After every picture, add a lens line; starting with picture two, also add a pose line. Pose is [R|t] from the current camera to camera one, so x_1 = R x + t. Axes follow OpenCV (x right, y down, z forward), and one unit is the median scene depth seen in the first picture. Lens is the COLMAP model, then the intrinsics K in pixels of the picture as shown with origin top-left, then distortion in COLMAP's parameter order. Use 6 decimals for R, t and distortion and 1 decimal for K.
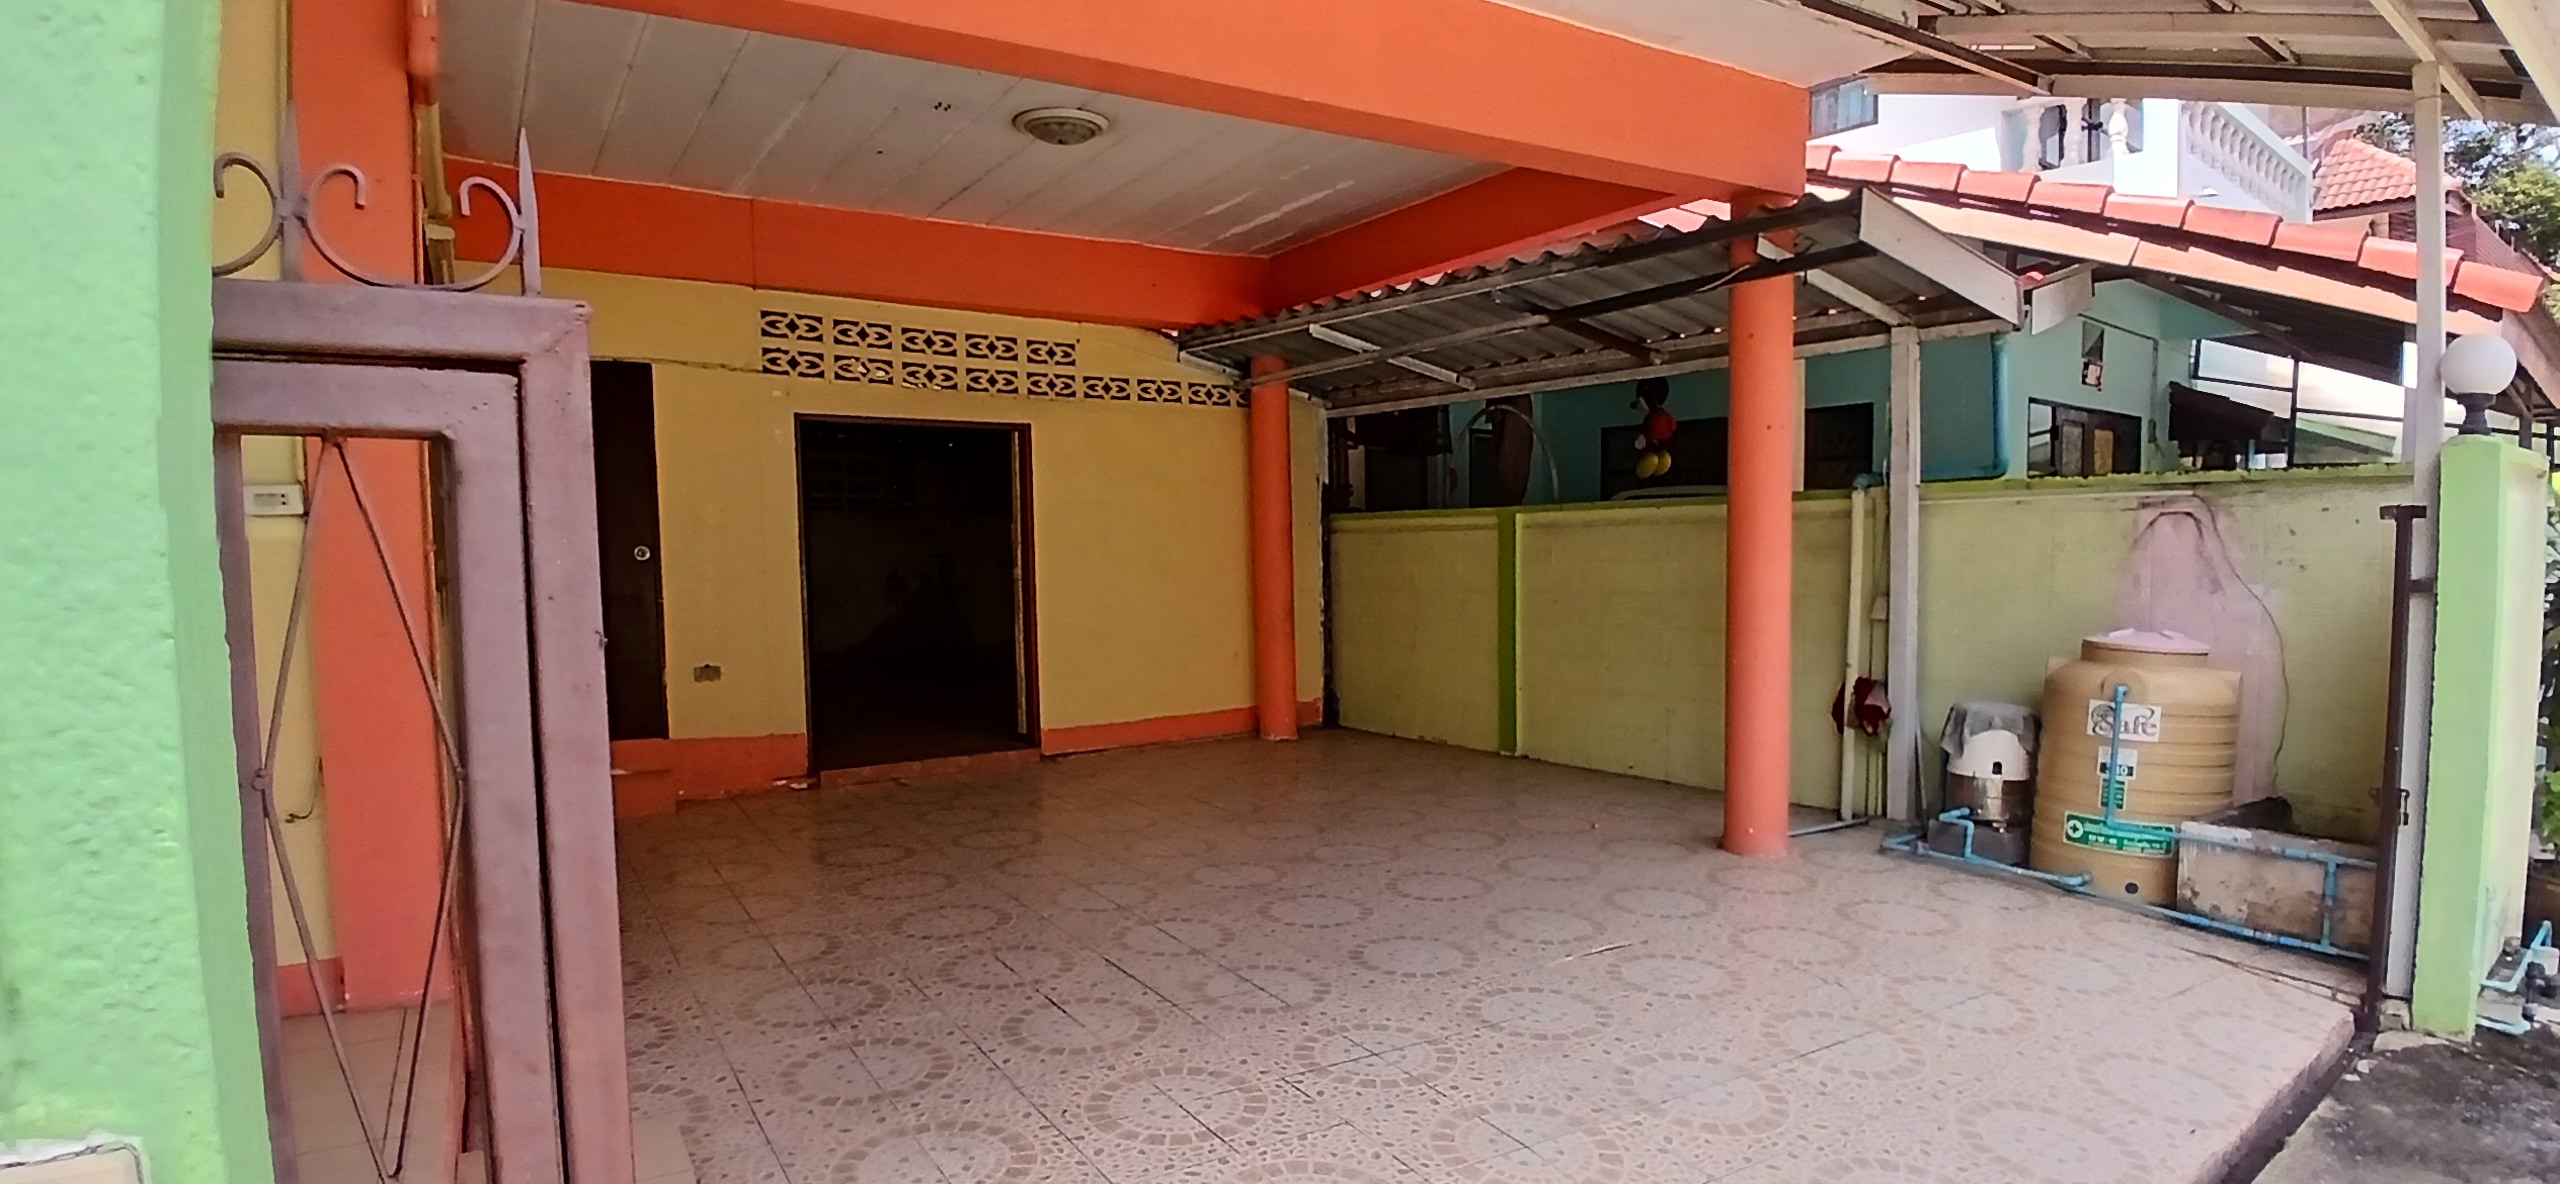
lens RADIAL K [[1305.9, 0, 1286.4], [0, 1305.9, 635.2], [0, 0, 1]] dist [0.010276, -0.048115]
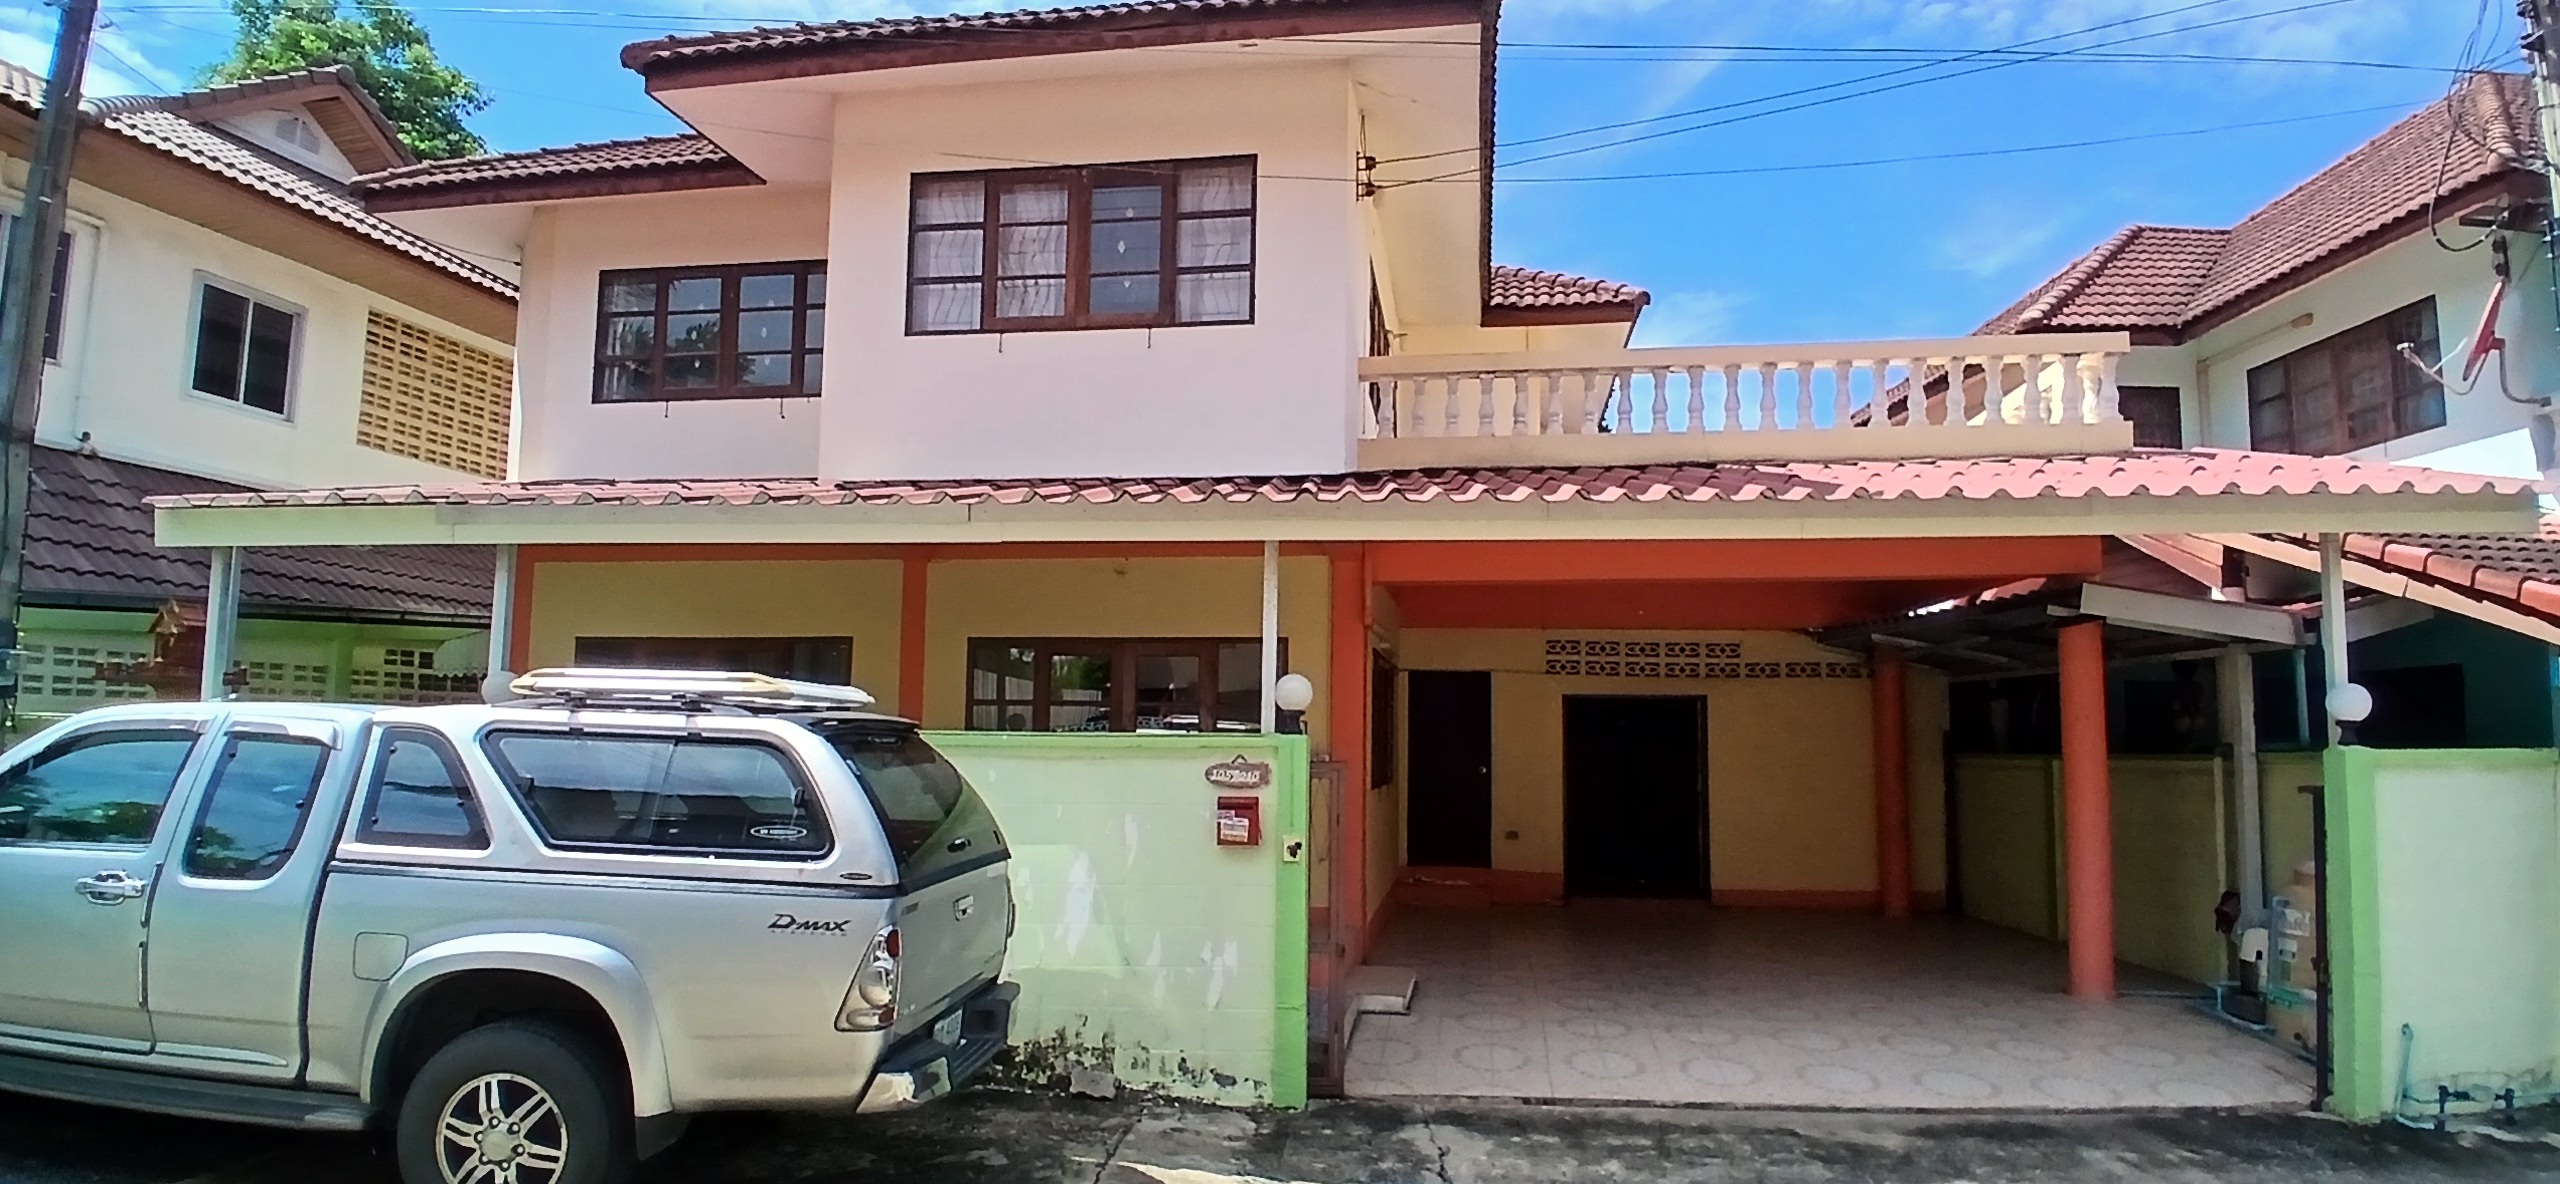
lens RADIAL K [[1305.9, 0, 1286.4], [0, 1305.9, 635.2], [0, 0, 1]] dist [0.010276, -0.048115]
pose [[0.761523, -0.032700, -0.647313, 0.454111], [-0.063676, 0.990120, -0.124928, -0.001047], [0.645003, 0.136354, 0.751917, -0.555004]]
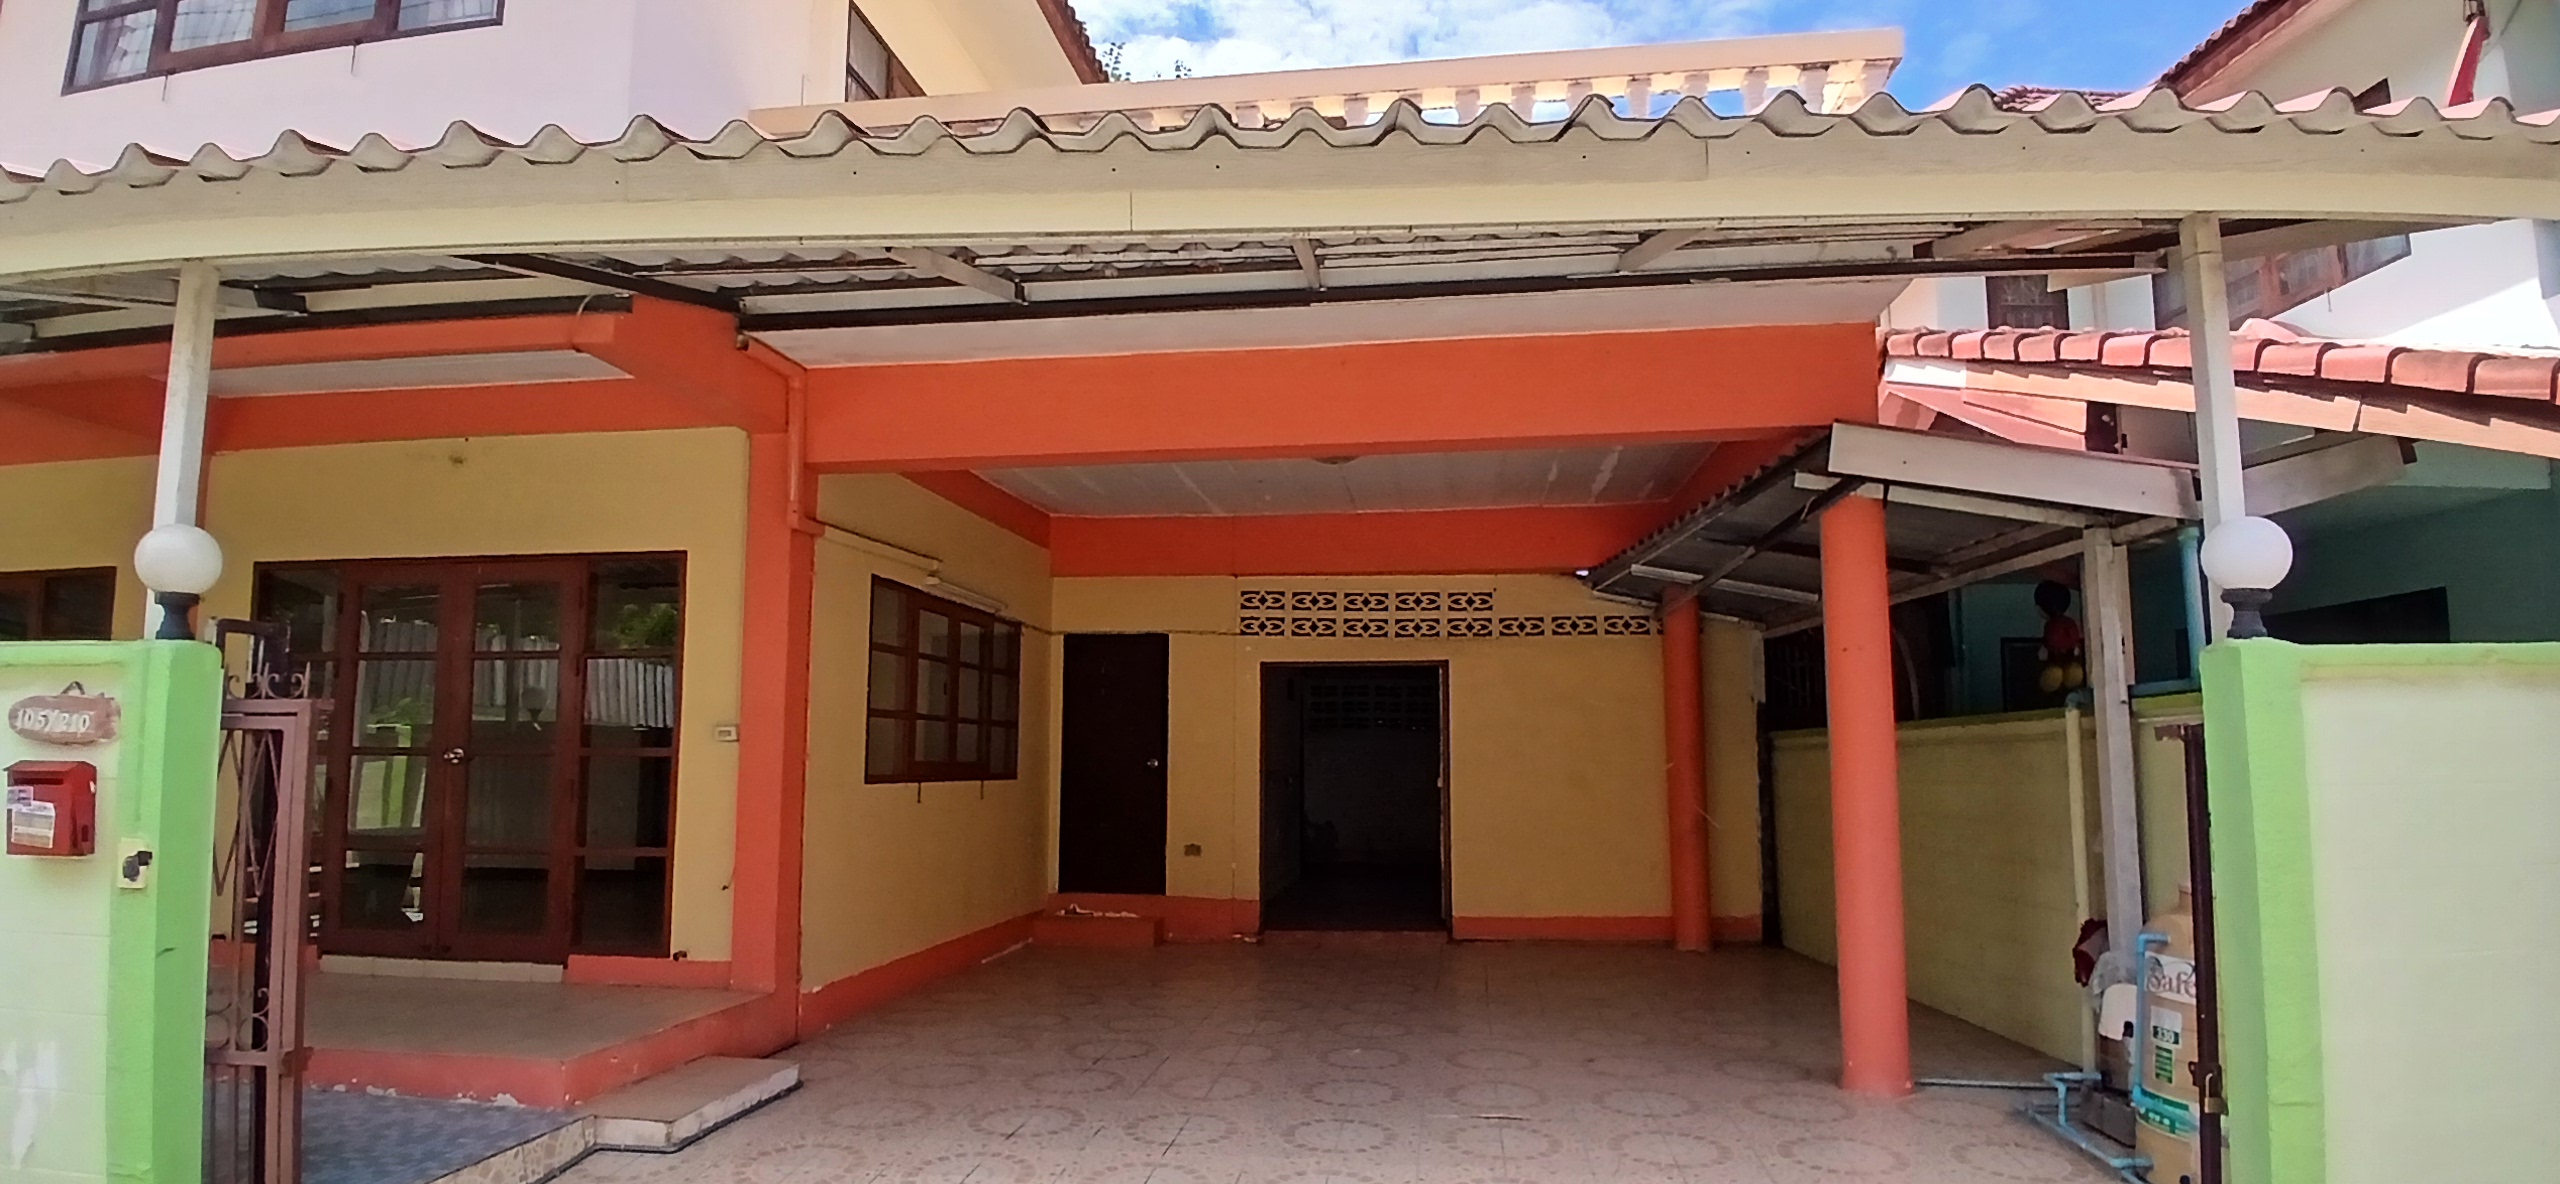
lens RADIAL K [[1305.9, 0, 1286.4], [0, 1305.9, 635.2], [0, 0, 1]] dist [0.010276, -0.048115]
pose [[0.772548, -0.051608, -0.632855, 0.461167], [-0.050662, 0.988504, -0.142454, -0.003461], [0.632932, 0.142115, 0.761052, -0.028499]]
